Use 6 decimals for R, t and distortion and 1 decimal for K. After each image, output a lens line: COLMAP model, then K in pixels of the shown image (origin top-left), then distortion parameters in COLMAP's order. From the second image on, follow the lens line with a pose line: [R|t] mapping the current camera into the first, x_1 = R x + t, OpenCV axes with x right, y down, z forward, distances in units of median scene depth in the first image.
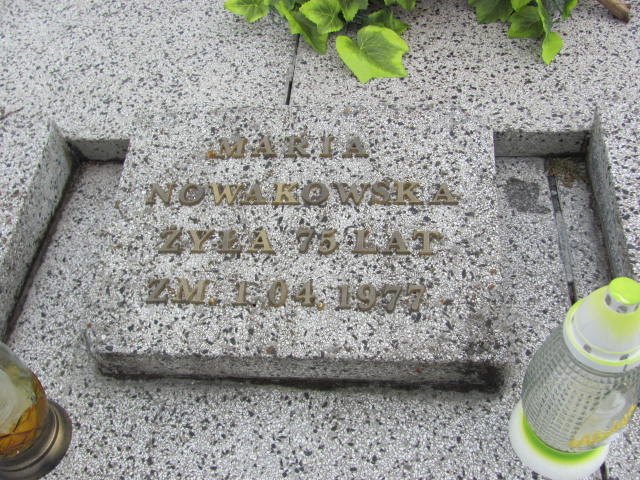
lens RADIAL K [[668.2, 0, 323.3], [0, 668.2, 242.4], [0, 0, 1]] dist [-0.057481, 0.000000]
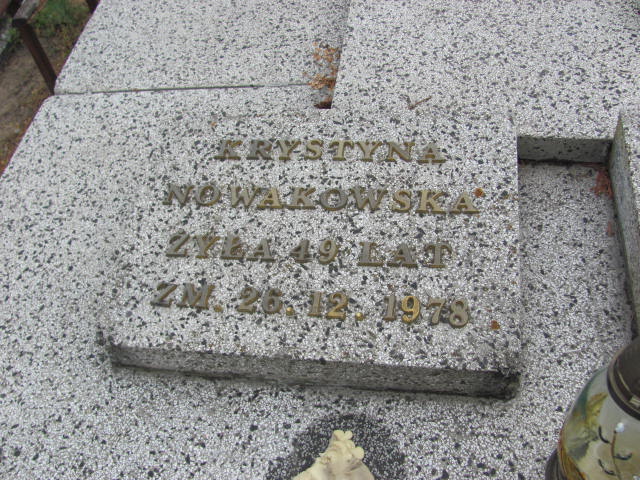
lens RADIAL K [[668.2, 0, 316.0], [0, 668.2, 241.2], [0, 0, 1]] dist [-0.057481, 0.000000]
pose [[0.998577, 0.026068, 0.046527, -0.632550], [-0.025649, 0.999625, -0.009582, 0.001372], [-0.046759, 0.008375, 0.998871, 0.114319]]
